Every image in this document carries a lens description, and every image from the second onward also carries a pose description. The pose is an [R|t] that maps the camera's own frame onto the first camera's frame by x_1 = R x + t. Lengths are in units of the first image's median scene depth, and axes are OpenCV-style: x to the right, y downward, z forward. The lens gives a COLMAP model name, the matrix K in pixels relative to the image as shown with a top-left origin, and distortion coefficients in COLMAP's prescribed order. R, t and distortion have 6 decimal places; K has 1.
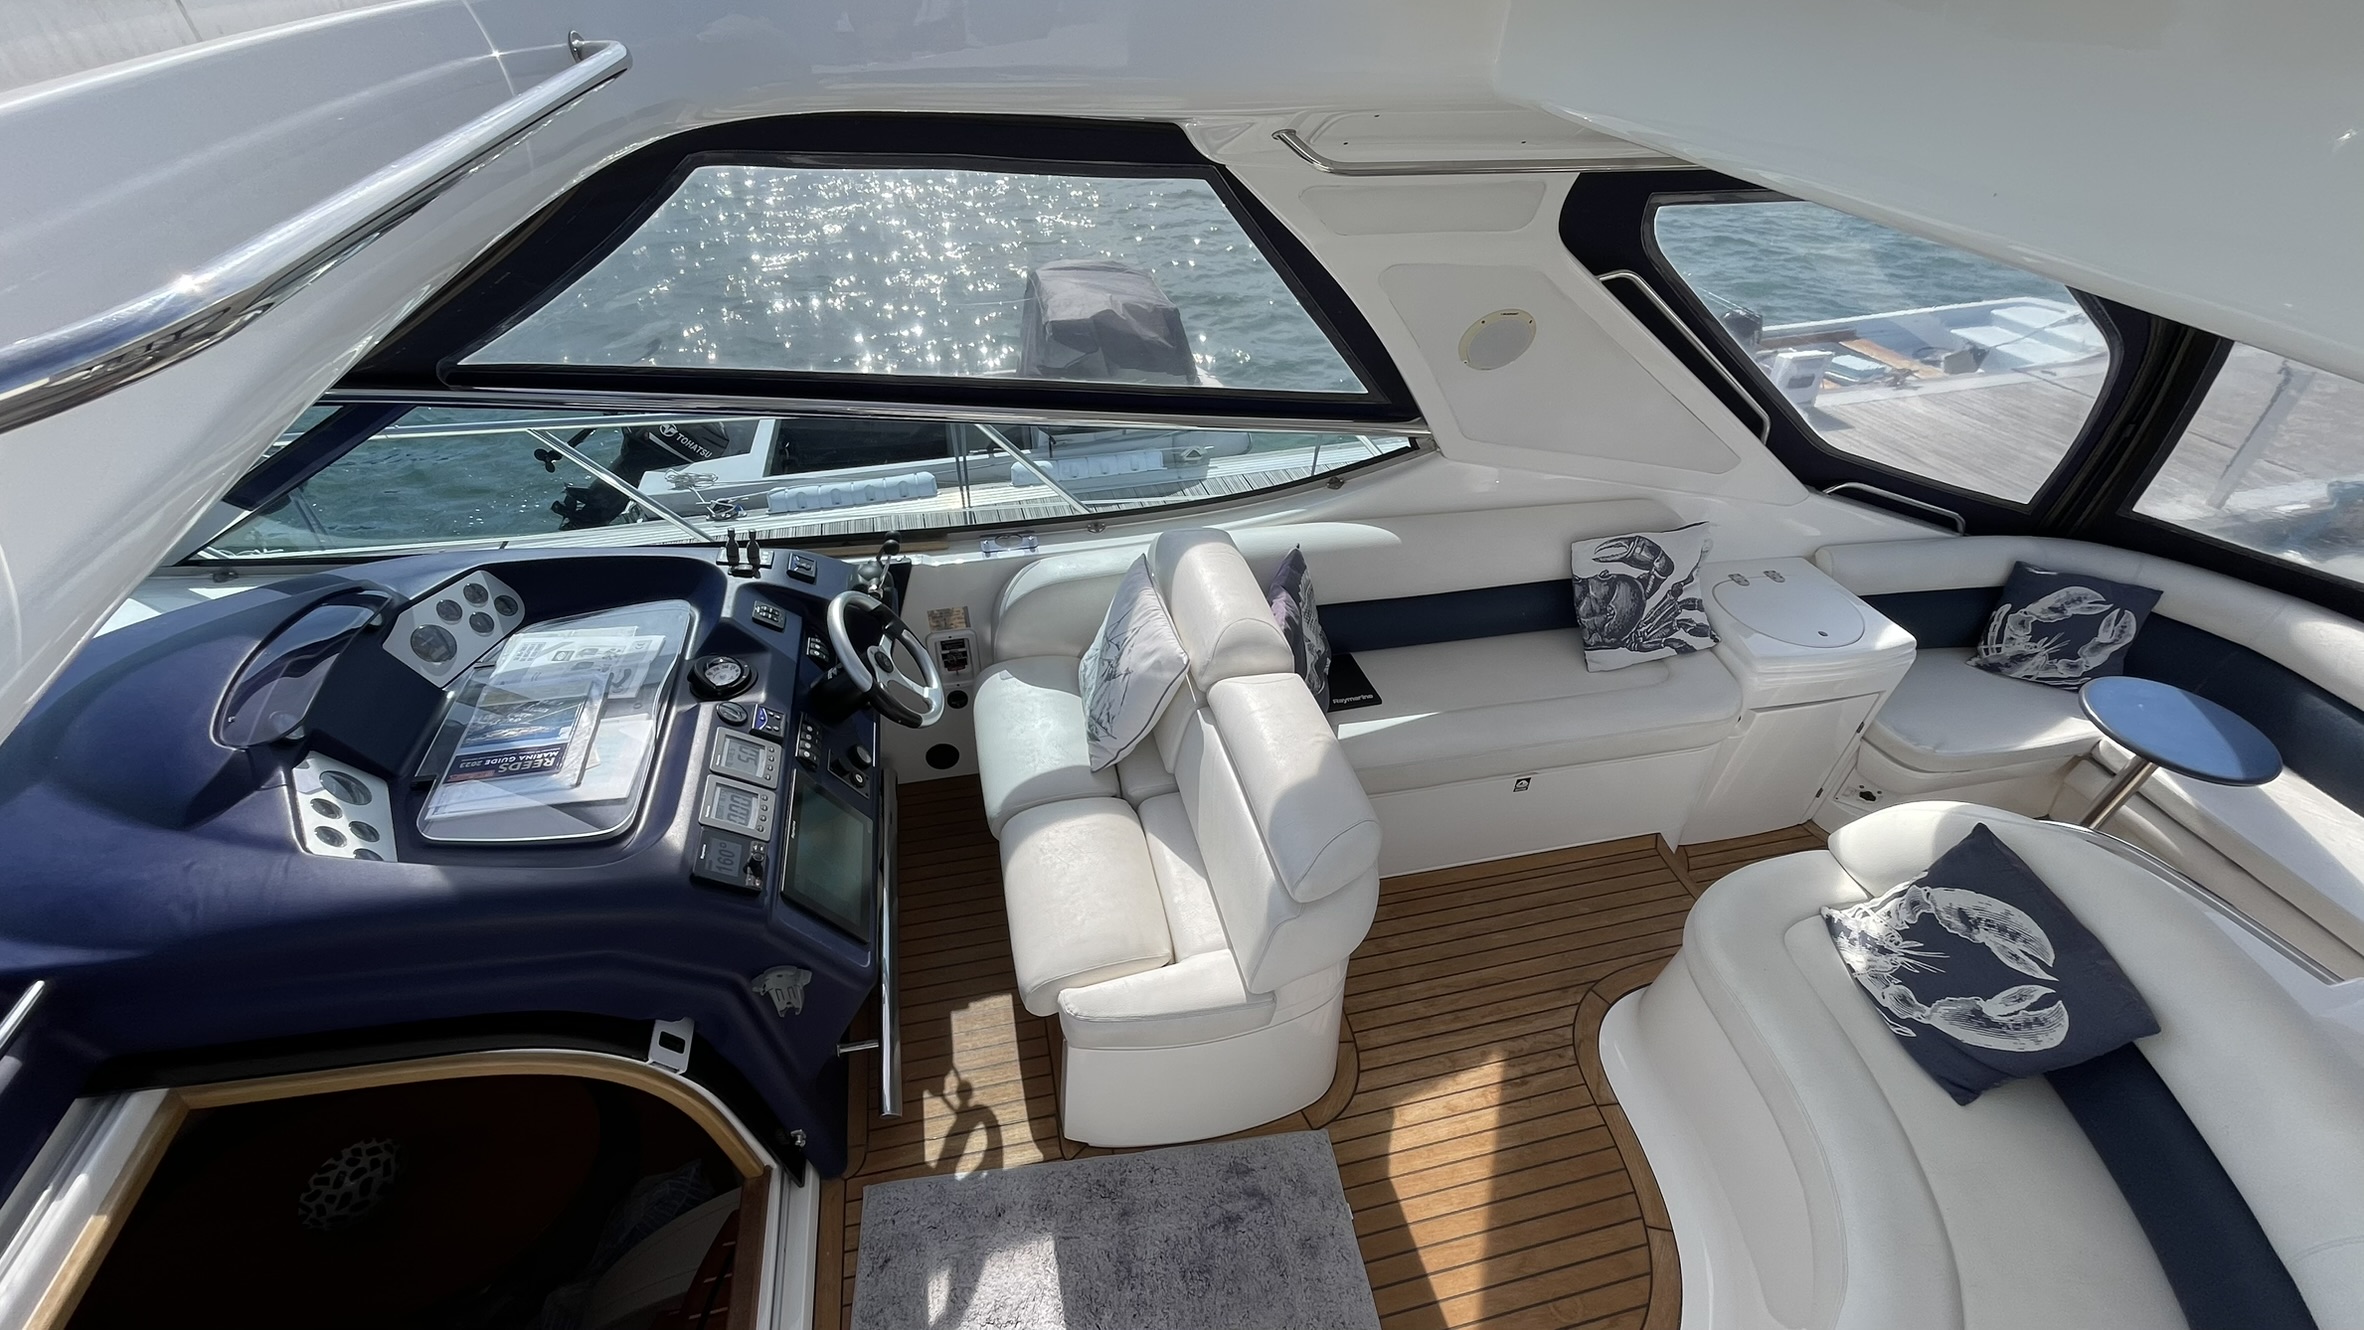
lens RADIAL K [[953.4, 0, 1168.5], [0, 953.4, 667.0], [0, 0, 1]] dist [0.007919, -0.004241]
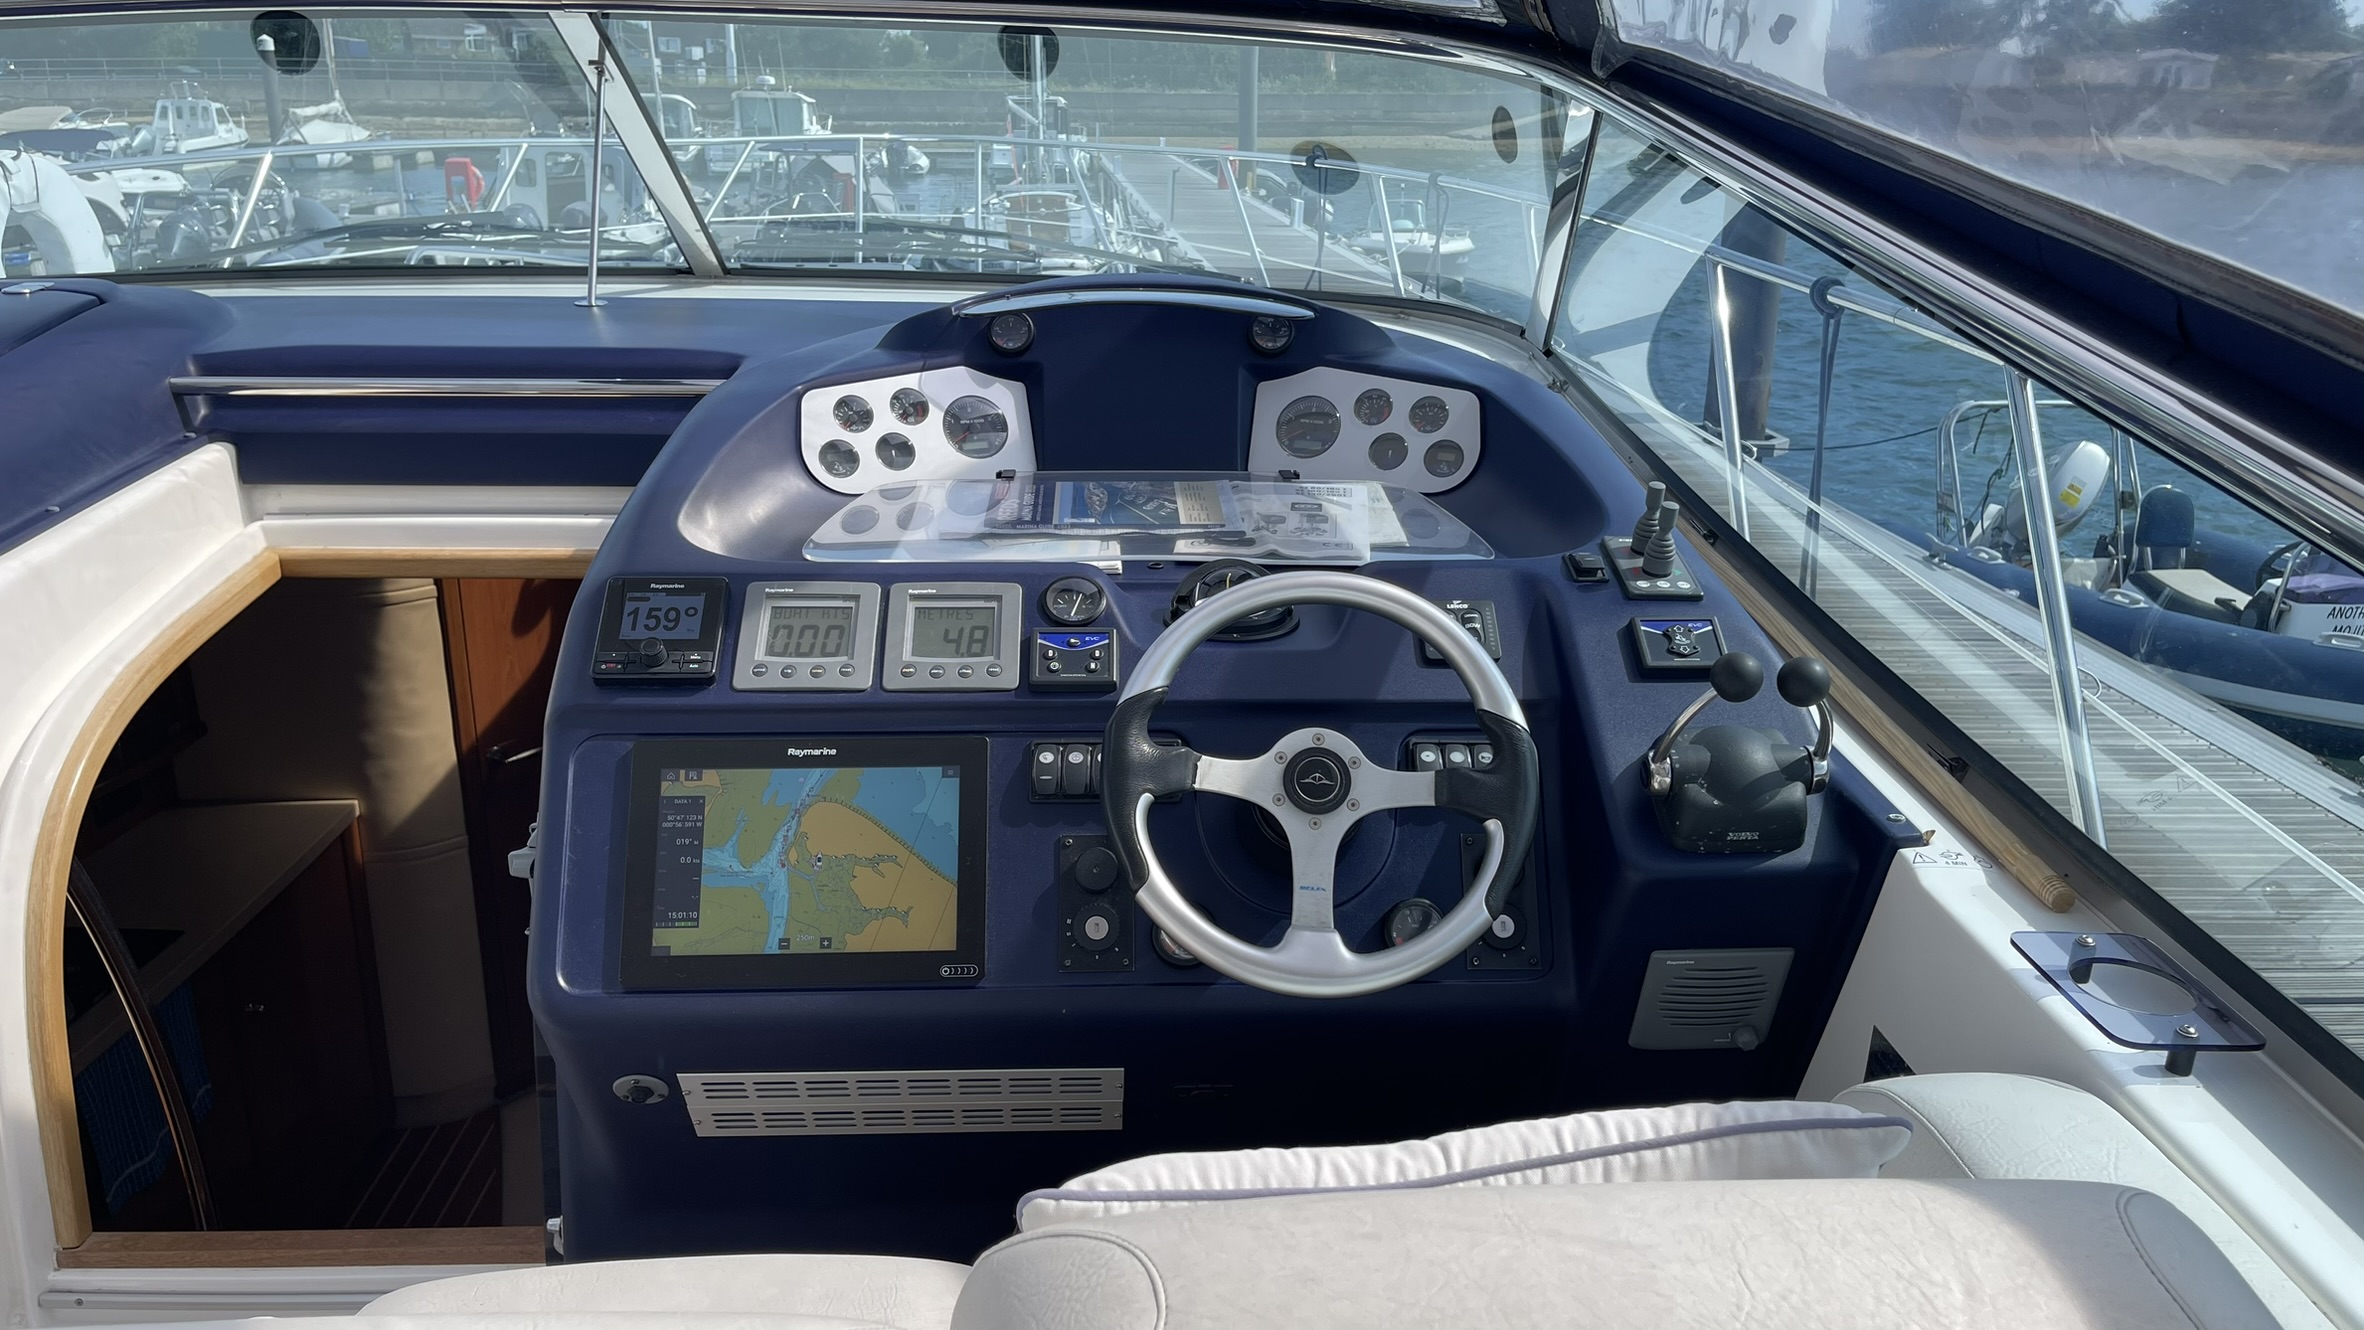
lens RADIAL K [[1773.2, 0, 1208.4], [0, 1773.2, 671.1], [0, 0, 1]] dist [0.082603, -0.205949]
pose [[-0.170484, 0.301432, -0.938123, 0.222923], [-0.622226, 0.705295, 0.339697, -0.164485], [0.764048, 0.641637, 0.067317, 0.618374]]
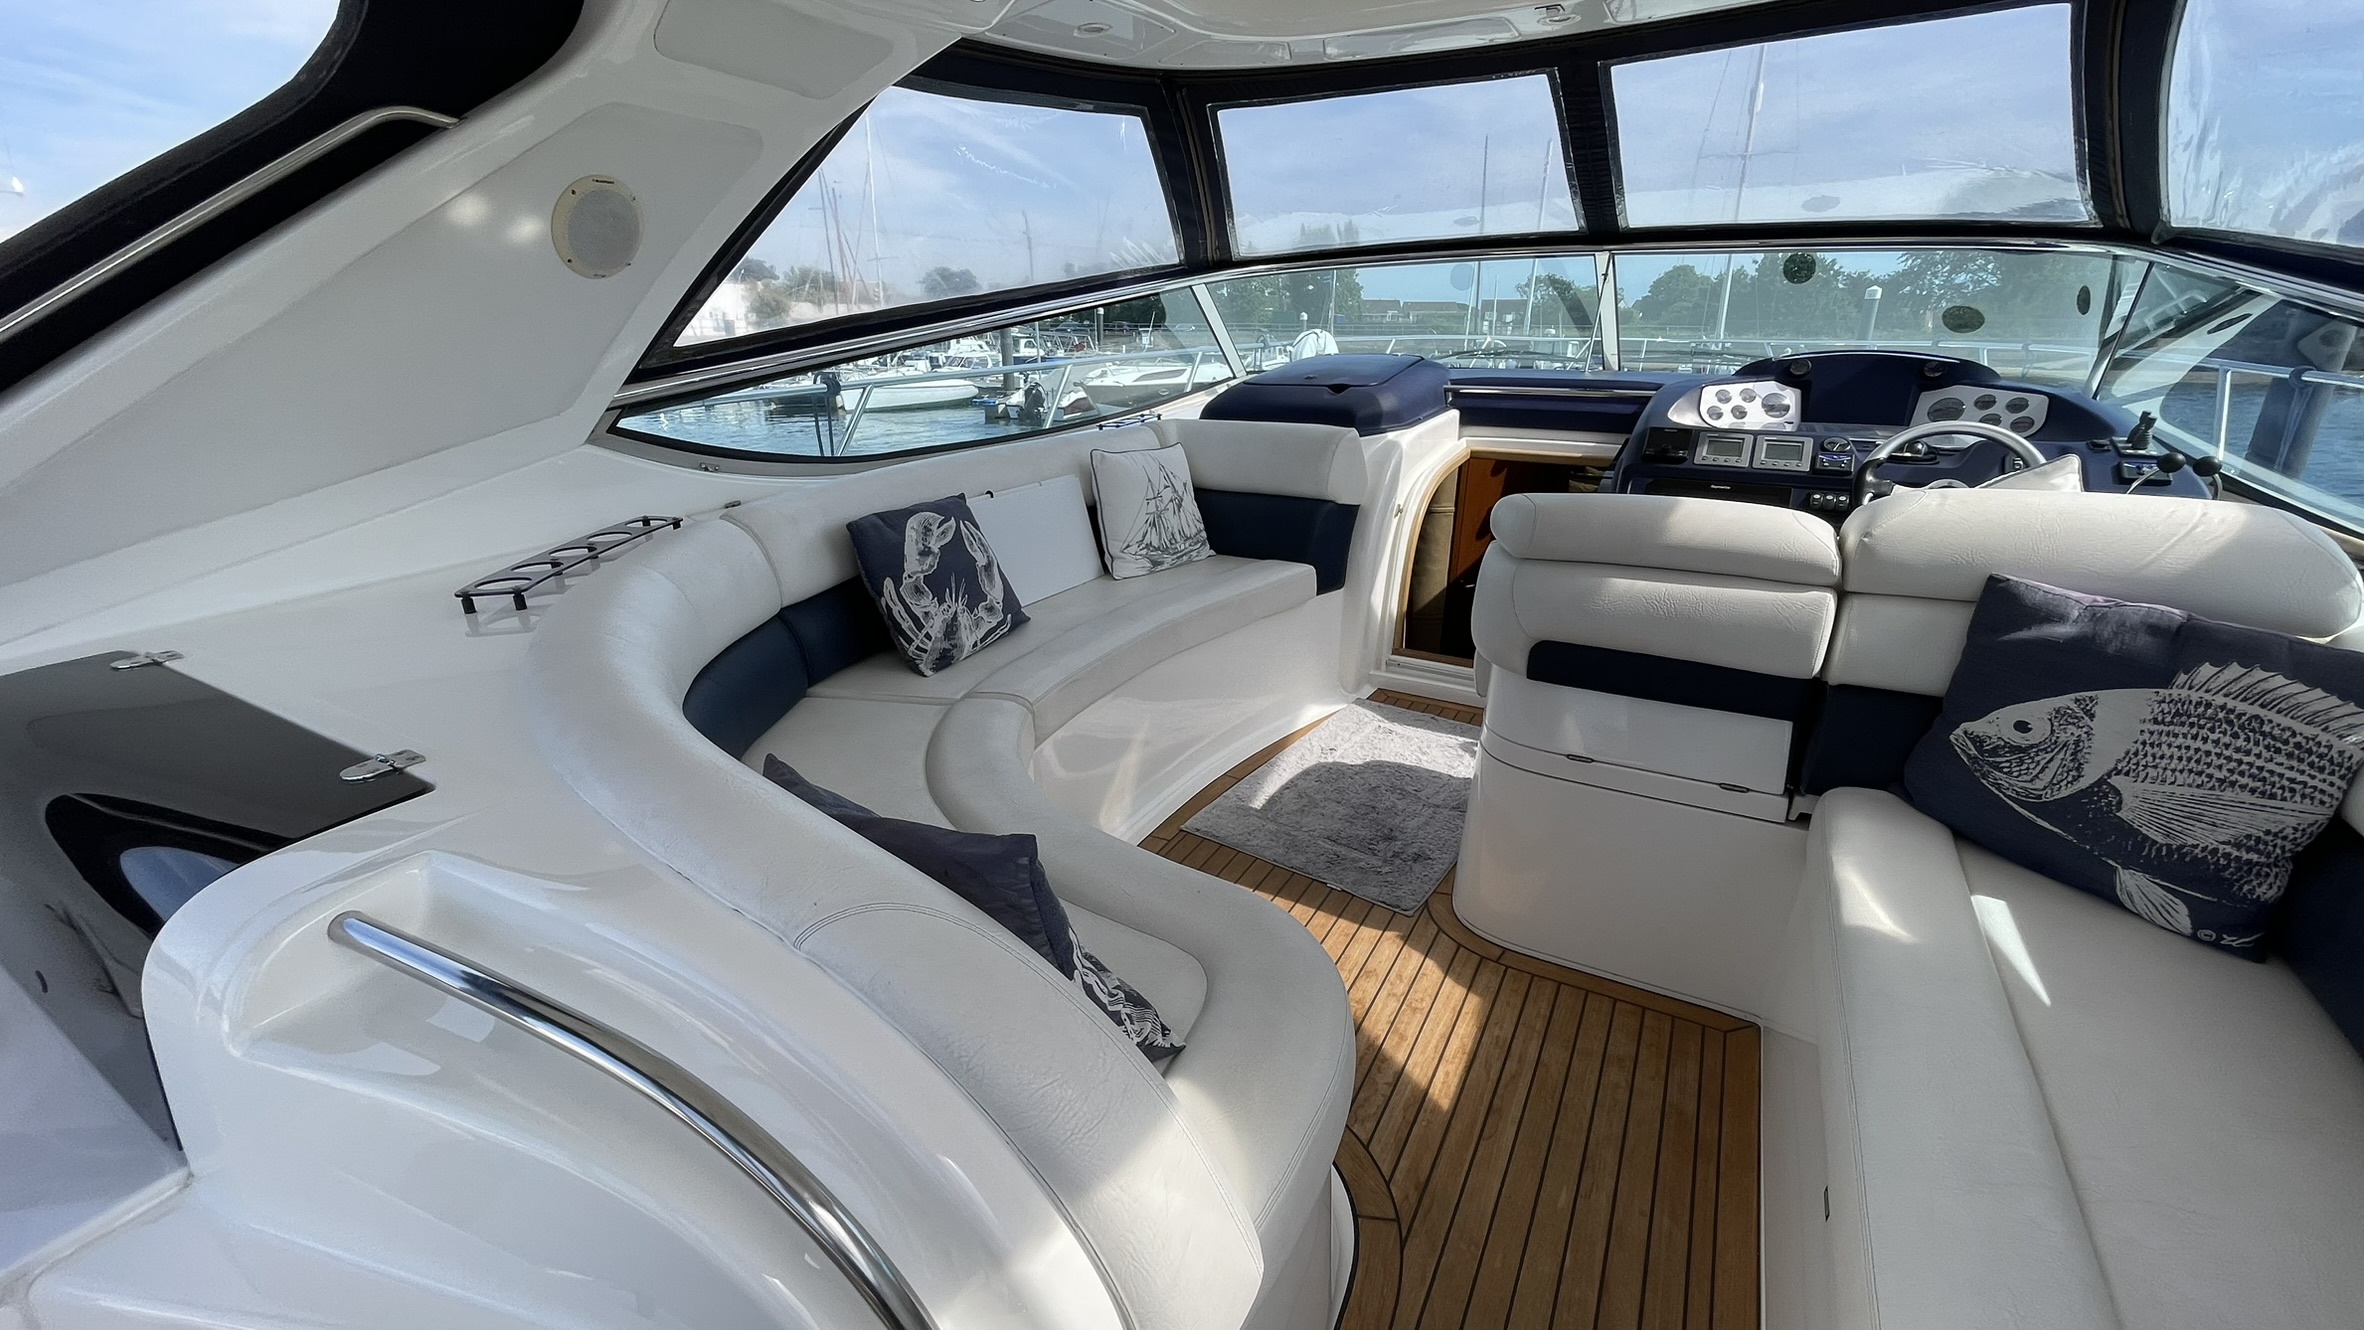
lens RADIAL K [[955.8, 0, 1167.1], [0, 955.8, 668.2], [0, 0, 1]] dist [-0.000995, -0.000323]
pose [[-0.684007, 0.233376, -0.691137, 0.660236], [-0.458319, 0.599607, 0.656060, -0.120036], [0.567519, 0.765511, -0.303176, 0.675125]]
